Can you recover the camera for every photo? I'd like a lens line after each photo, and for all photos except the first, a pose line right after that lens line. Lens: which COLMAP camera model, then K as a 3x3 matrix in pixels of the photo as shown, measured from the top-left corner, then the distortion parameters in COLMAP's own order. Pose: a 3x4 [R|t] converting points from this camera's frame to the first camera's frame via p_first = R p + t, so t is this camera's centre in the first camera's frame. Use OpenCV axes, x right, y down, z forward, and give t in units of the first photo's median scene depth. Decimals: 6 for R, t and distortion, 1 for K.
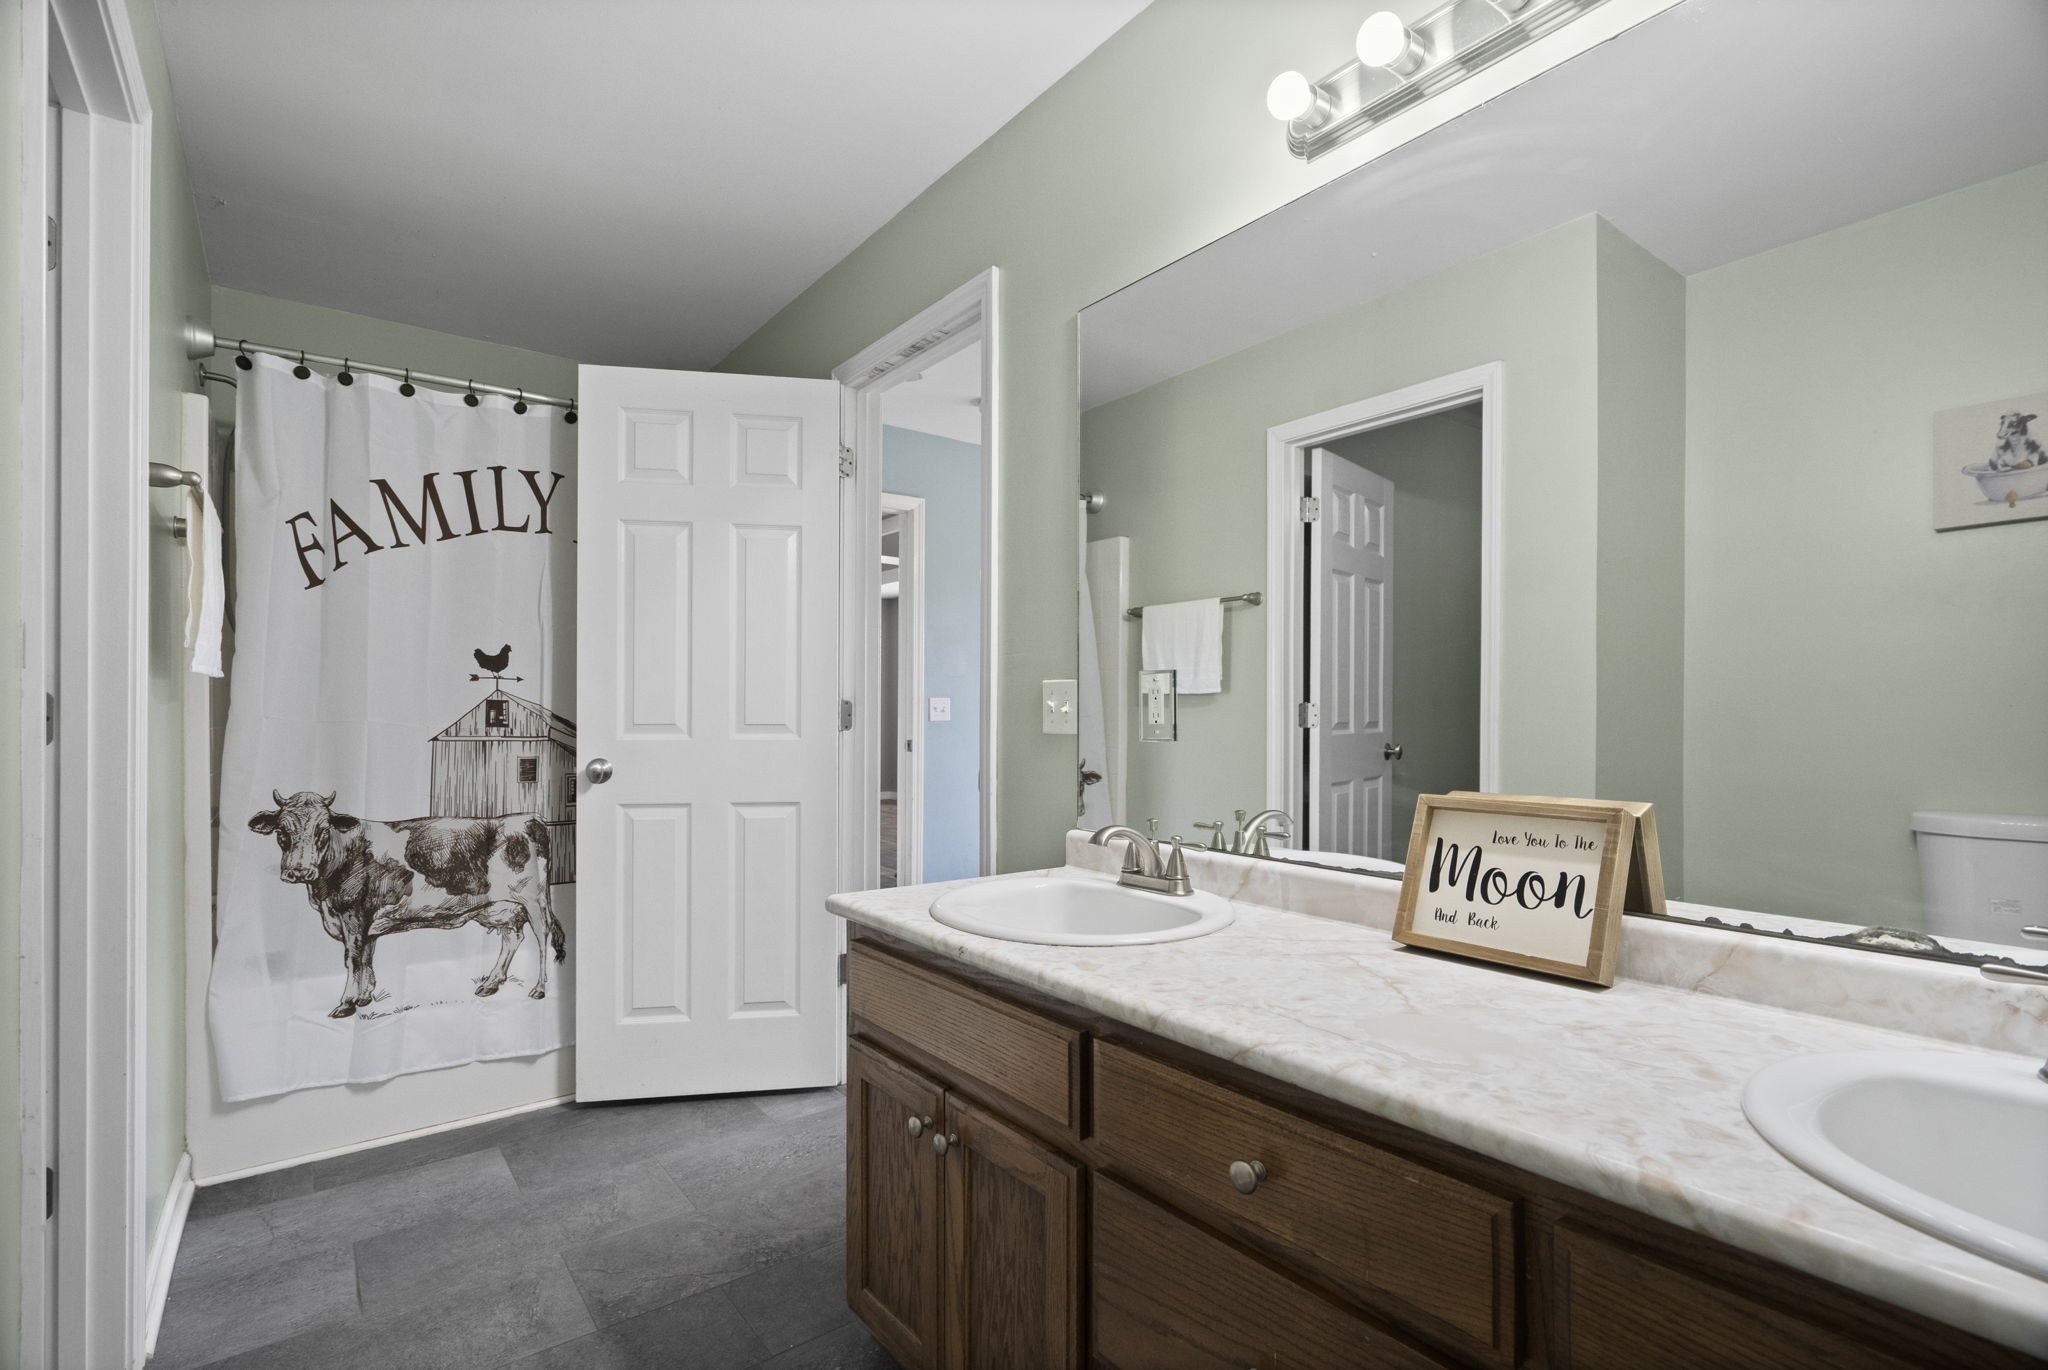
lens RADIAL K [[949.0, 0, 1027.9], [0, 949.0, 708.8], [0, 0, 1]] dist [-0.001162, 0.000533]
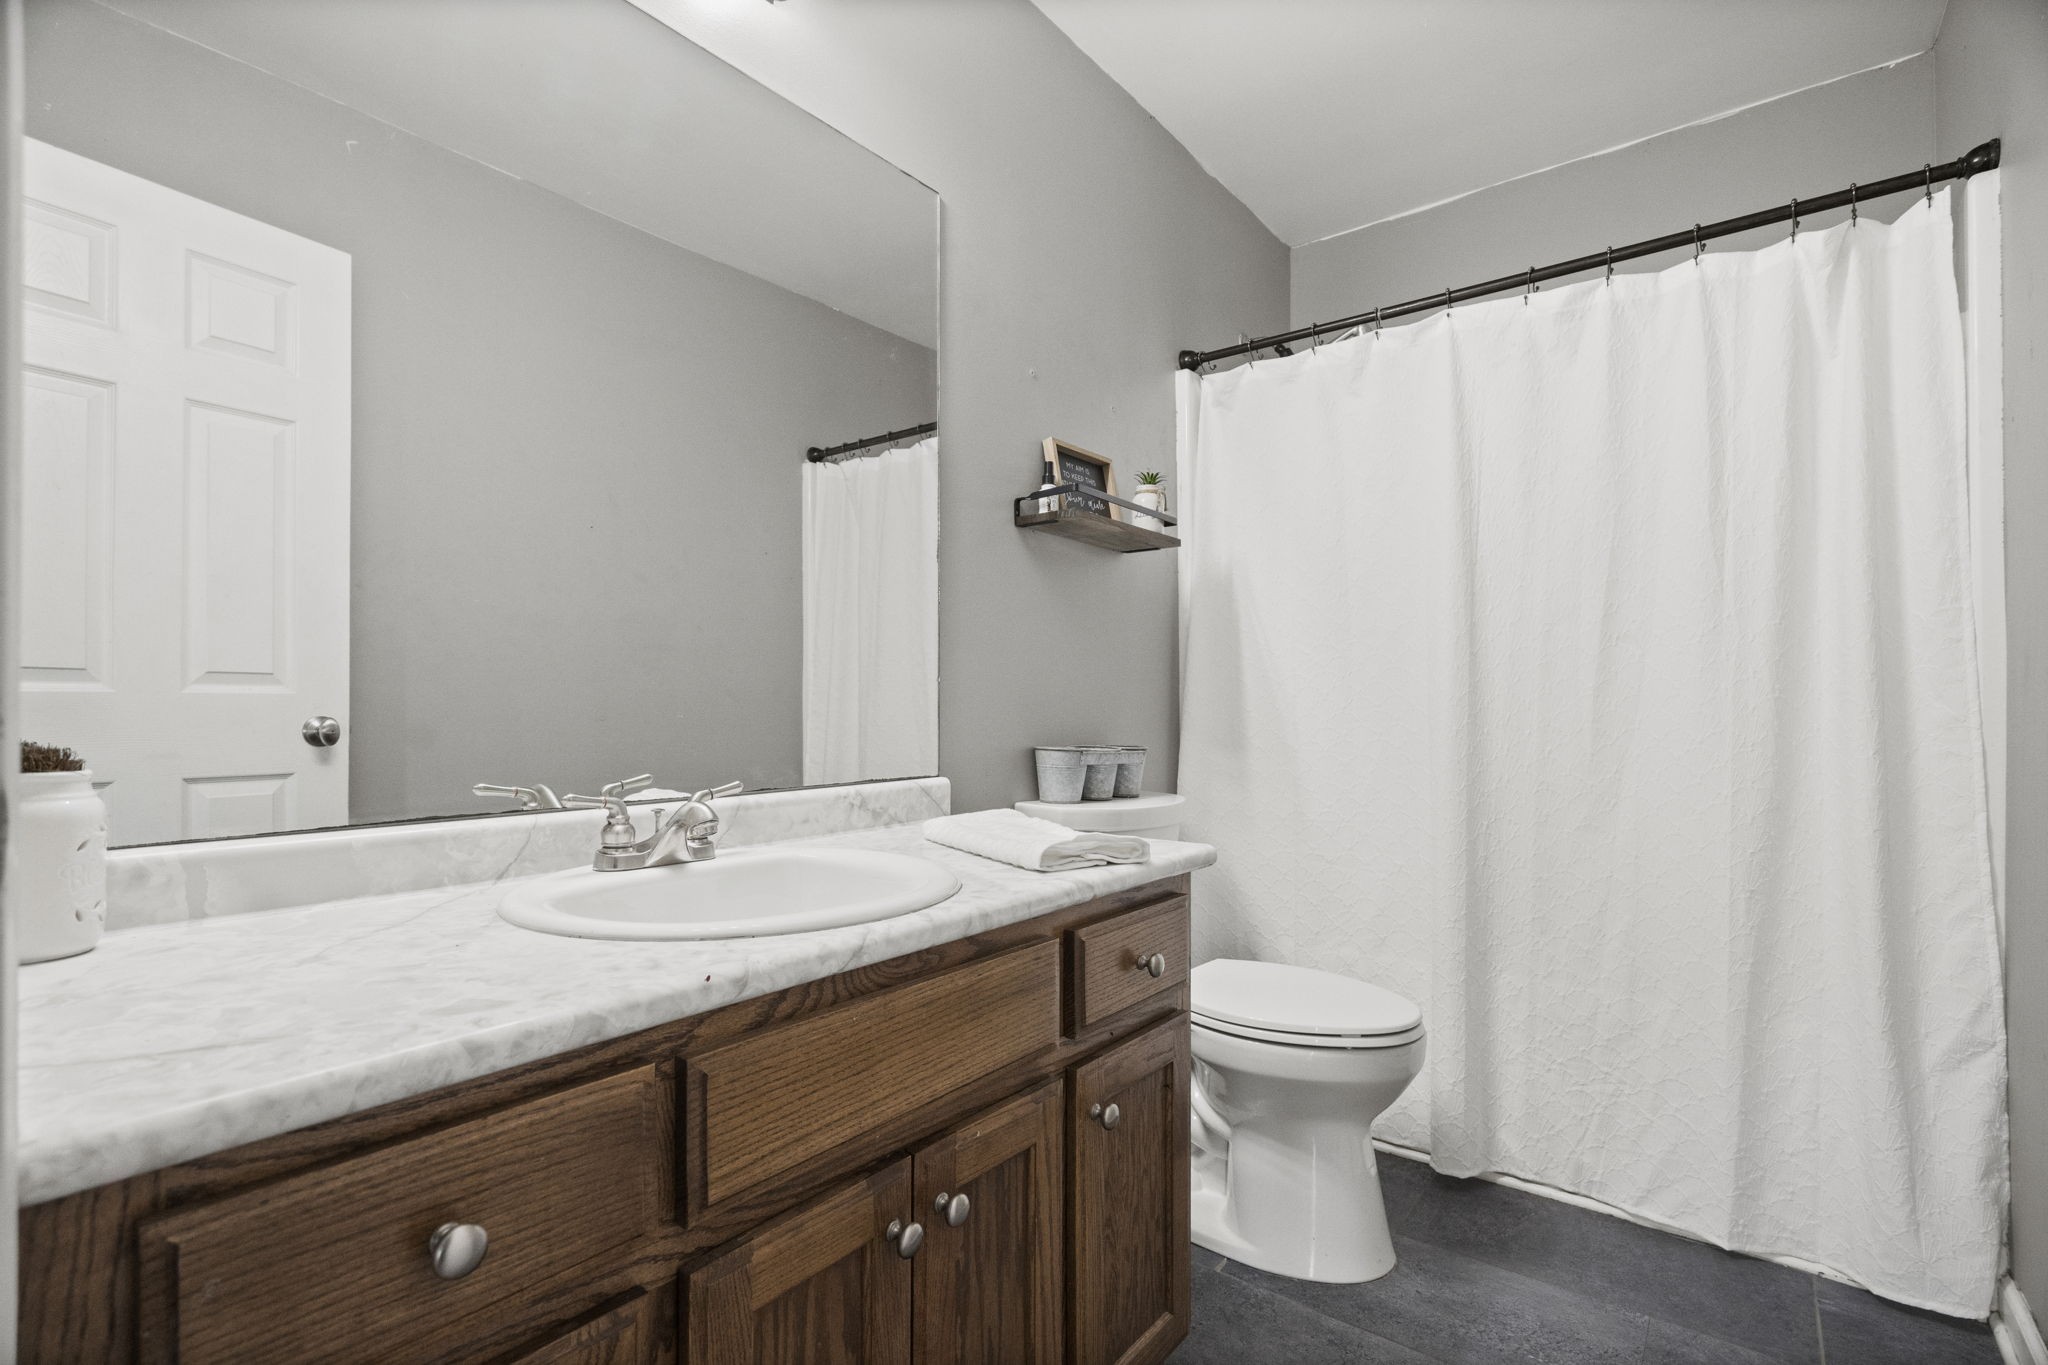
lens RADIAL K [[949.0, 0, 1027.9], [0, 949.0, 706.3], [0, 0, 1]] dist [-0.001162, 0.000533]
pose [[-0.249634, 0.002291, 0.968337, -0.566223], [-0.003553, 0.999988, -0.003282, 0.115222], [-0.968334, -0.004260, -0.249623, 0.908397]]
